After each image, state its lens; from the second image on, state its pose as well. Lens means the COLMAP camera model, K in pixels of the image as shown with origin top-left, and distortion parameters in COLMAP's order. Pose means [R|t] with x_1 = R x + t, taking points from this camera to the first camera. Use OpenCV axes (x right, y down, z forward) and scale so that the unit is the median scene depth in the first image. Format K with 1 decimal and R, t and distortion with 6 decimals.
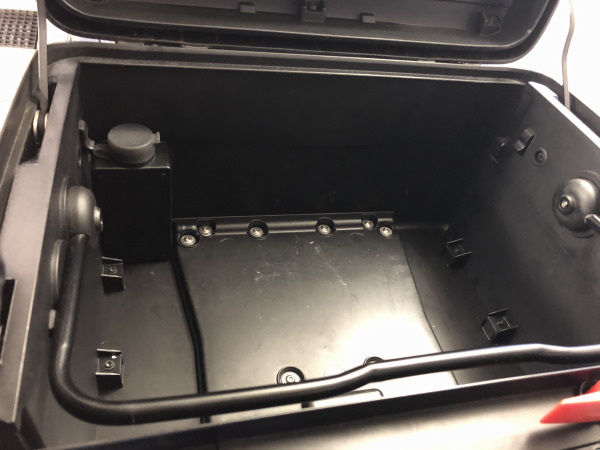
lens RADIAL K [[498.4, 0, 300.0], [0, 498.4, 225.0], [0, 0, 1]] dist [0.002129, -0.005162]
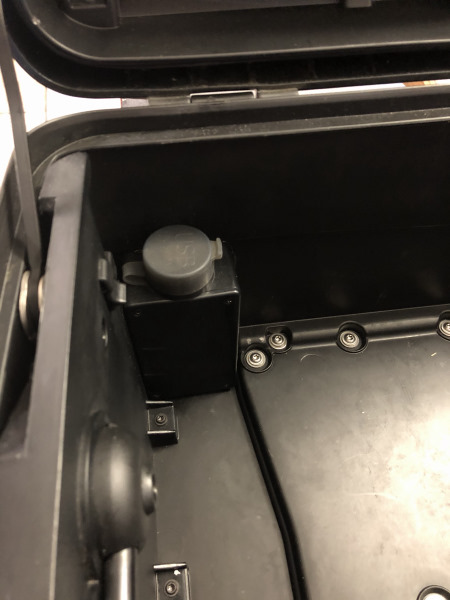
lens RADIAL K [[498.4, 0, 225.0], [0, 498.4, 300.0], [0, 0, 1]] dist [0.002129, -0.005162]
pose [[0.980969, -0.020911, -0.193037, -0.161029], [0.053445, 0.984860, 0.164909, -0.216632], [0.186666, -0.172087, 0.967234, 0.394594]]
